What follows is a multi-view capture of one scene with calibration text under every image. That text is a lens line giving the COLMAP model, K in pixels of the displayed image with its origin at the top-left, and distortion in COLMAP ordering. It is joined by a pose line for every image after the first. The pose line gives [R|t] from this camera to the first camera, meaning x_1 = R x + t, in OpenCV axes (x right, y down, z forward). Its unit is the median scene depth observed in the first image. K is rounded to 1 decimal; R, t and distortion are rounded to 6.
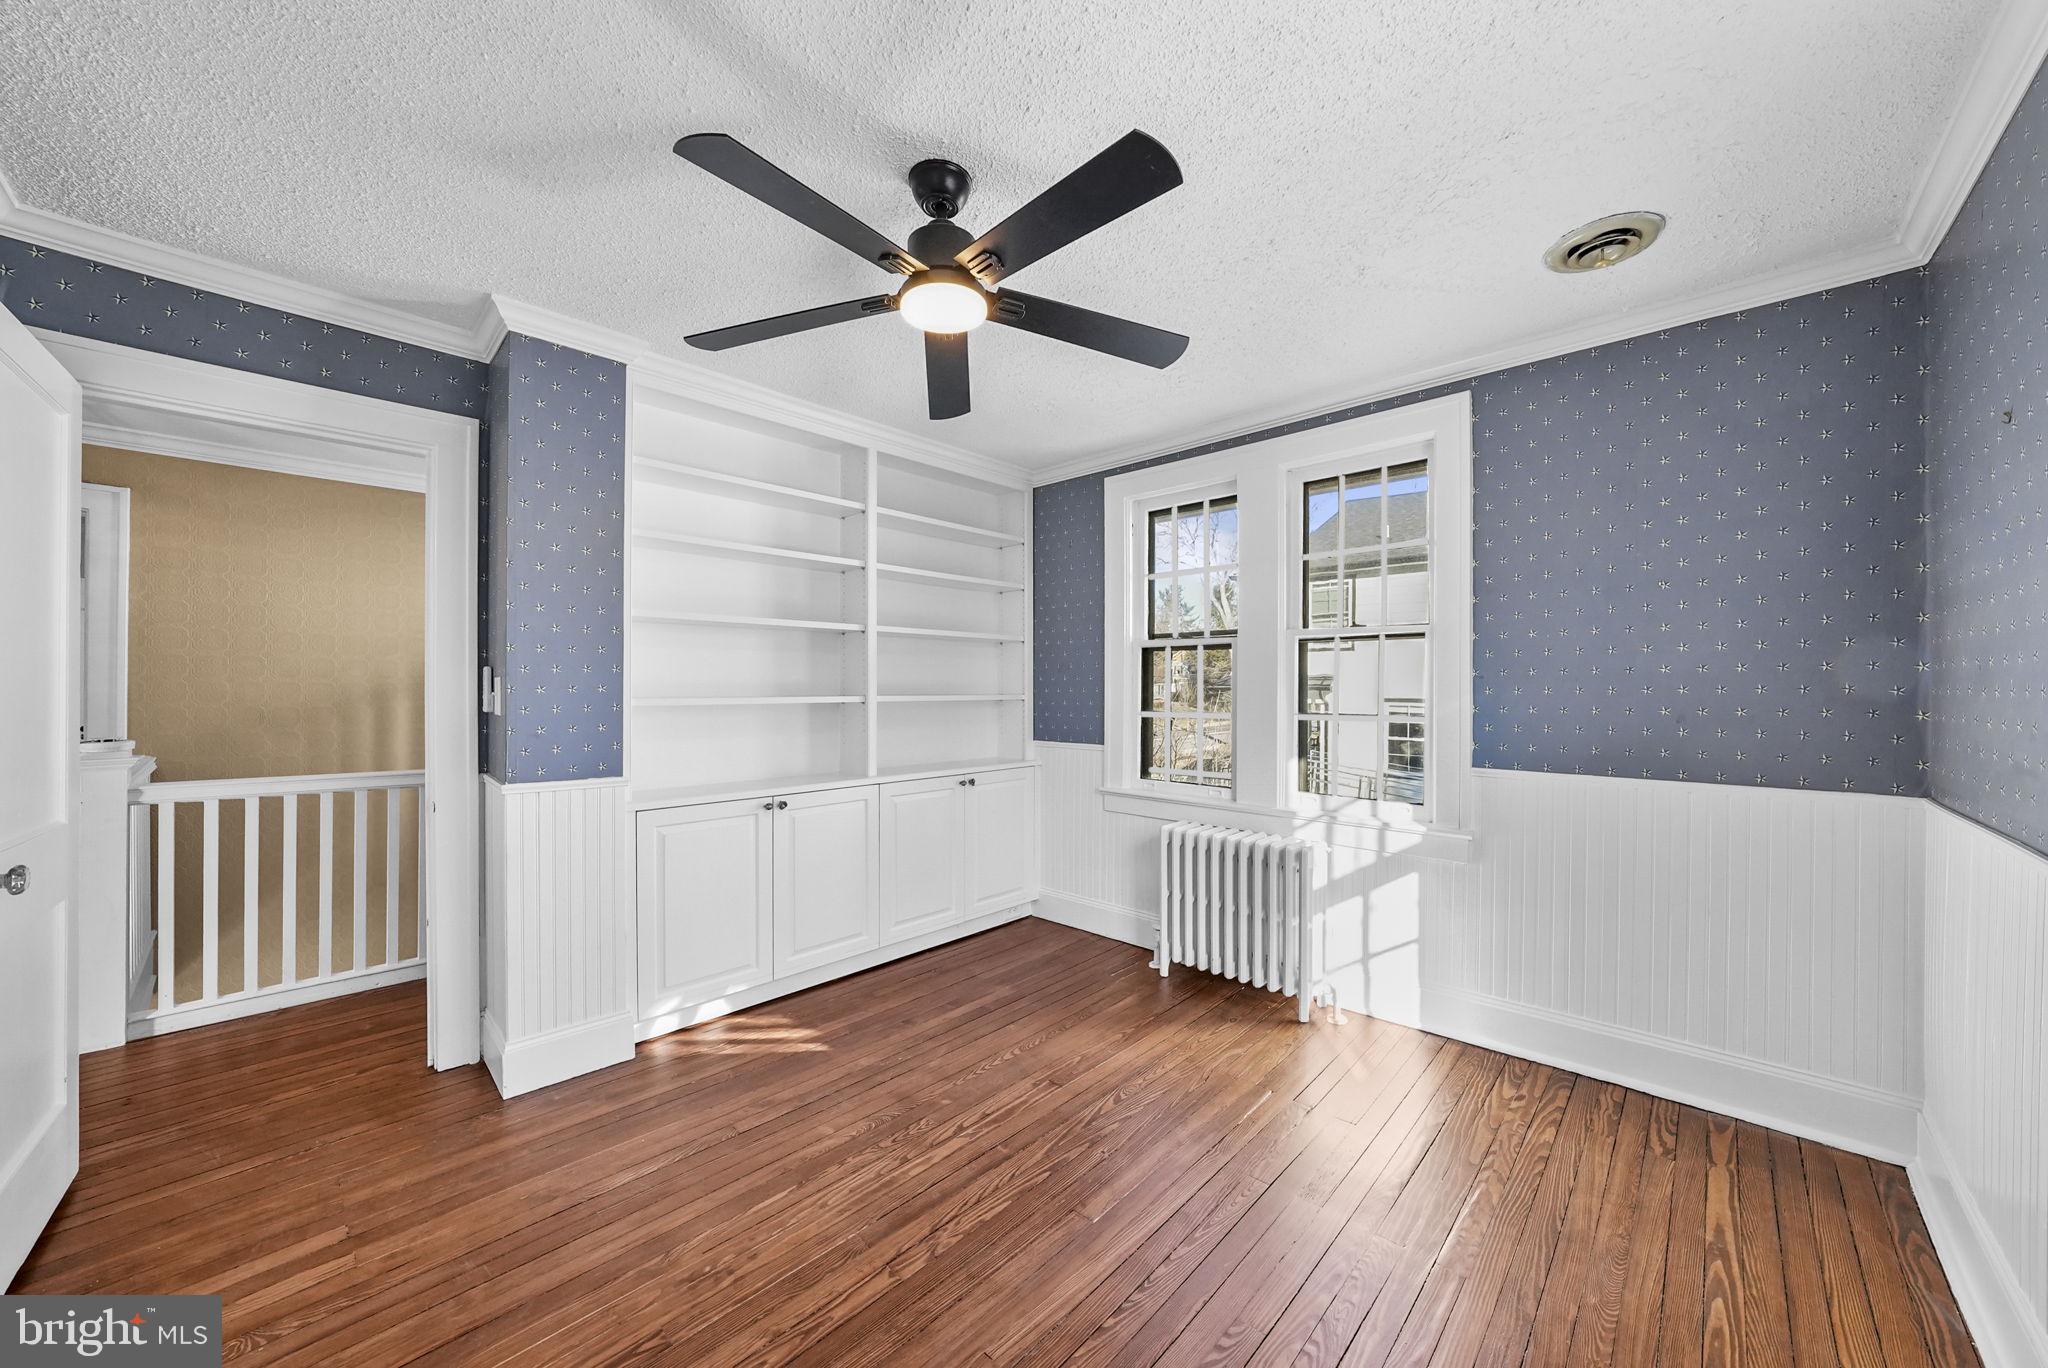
lens RADIAL K [[726.5, 0, 1042.6], [0, 726.5, 694.8], [0, 0, 1]] dist [-0.011074, 0.001578]
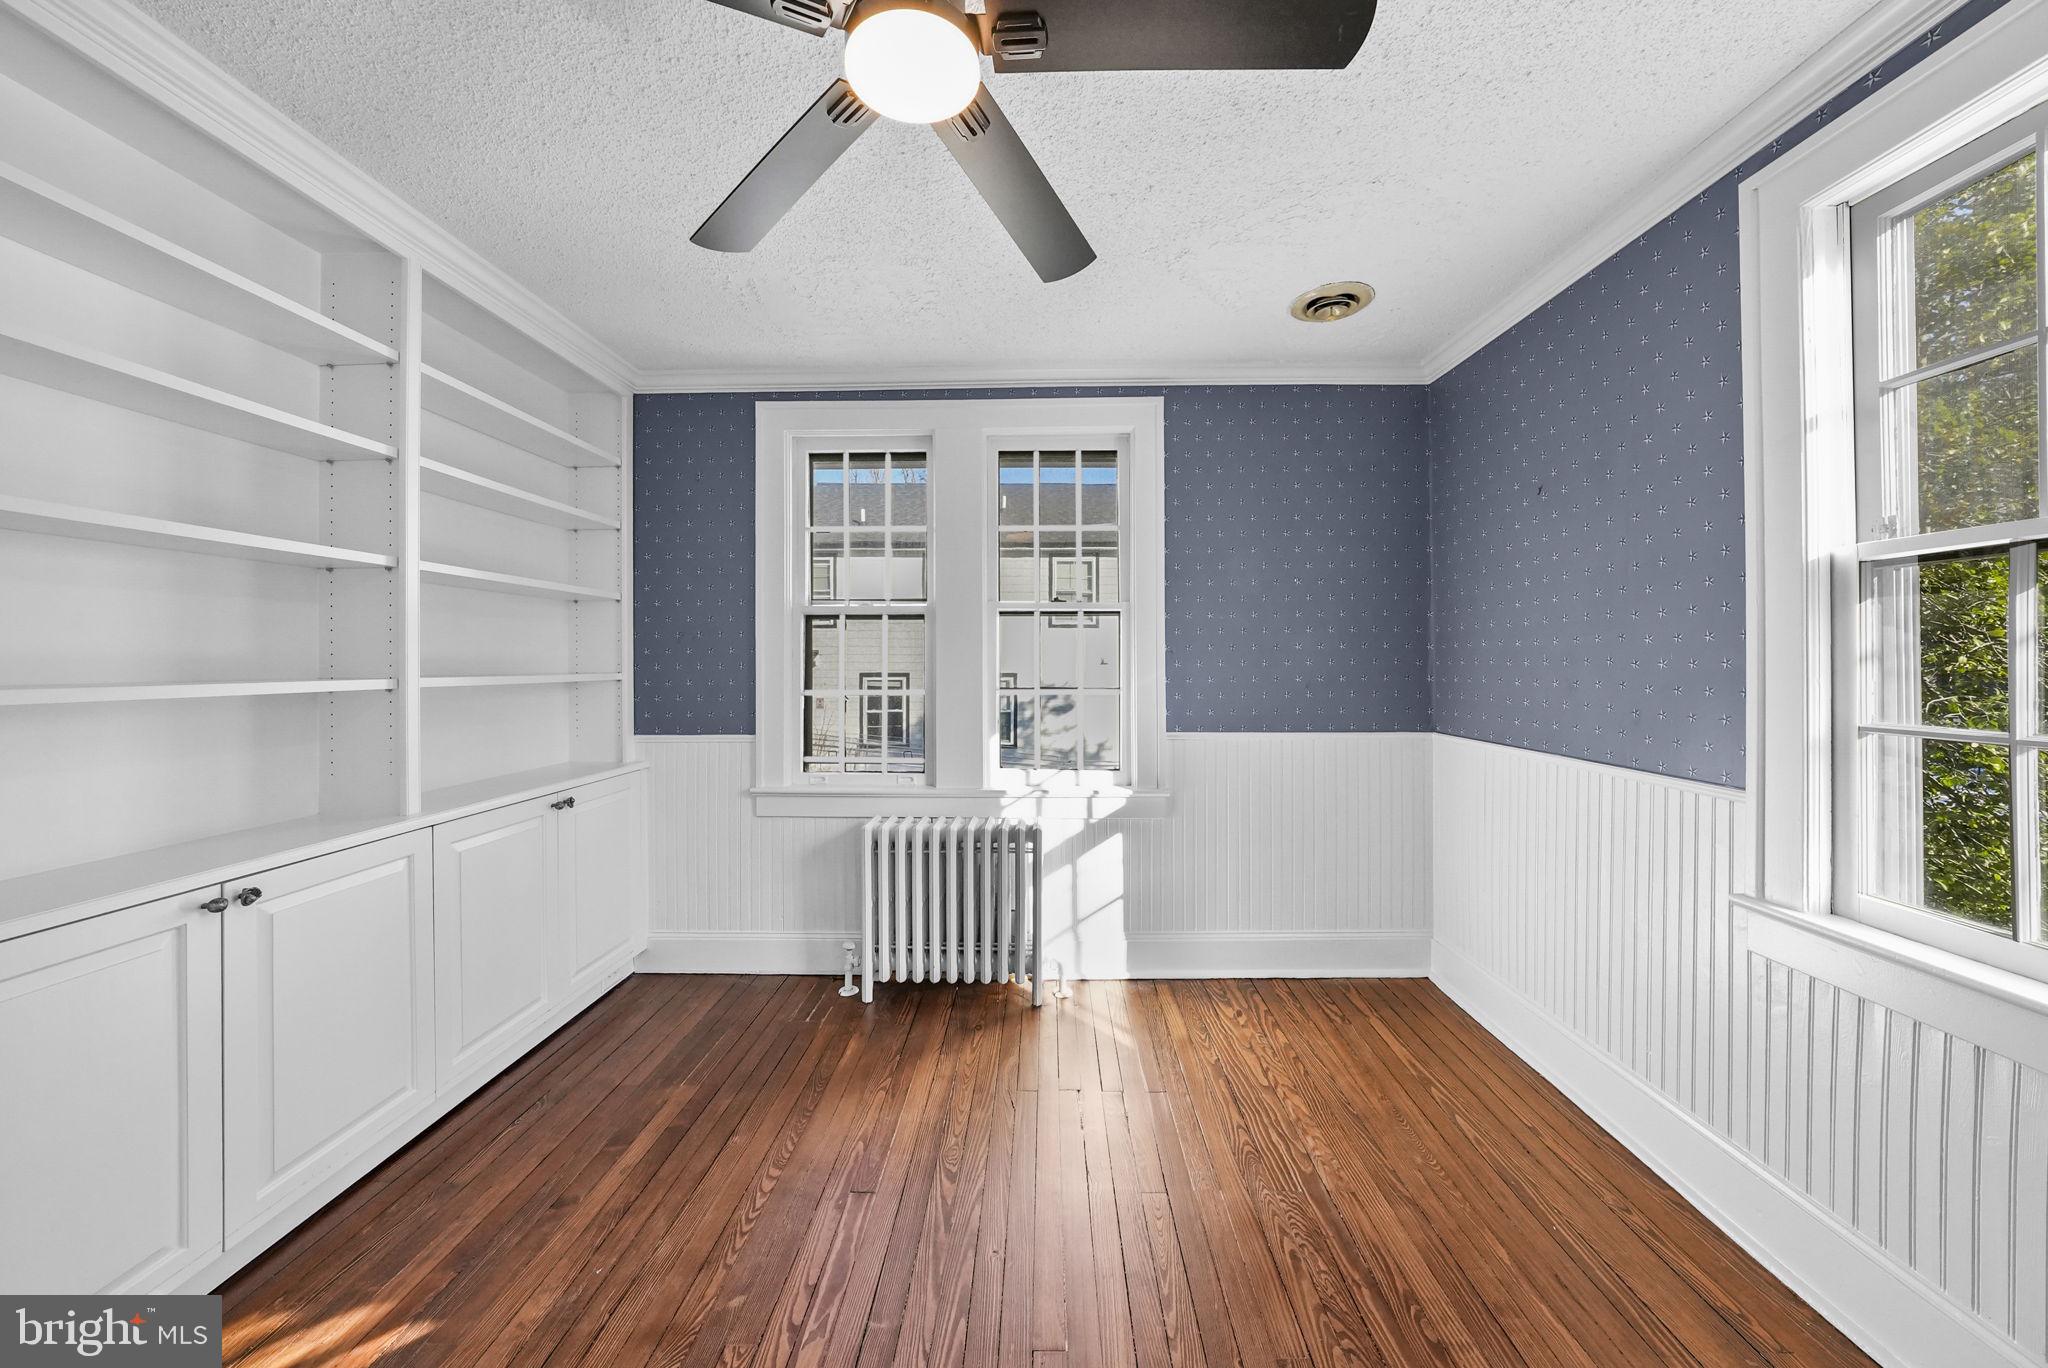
lens RADIAL K [[726.5, 0, 1024.0], [0, 726.5, 663.0], [0, 0, 1]] dist [-0.011074, 0.001578]
pose [[0.753115, -0.004563, 0.657873, -0.290327], [0.011428, 0.999916, -0.006148, -0.002287], [-0.657789, 0.012148, 0.753104, 0.271567]]
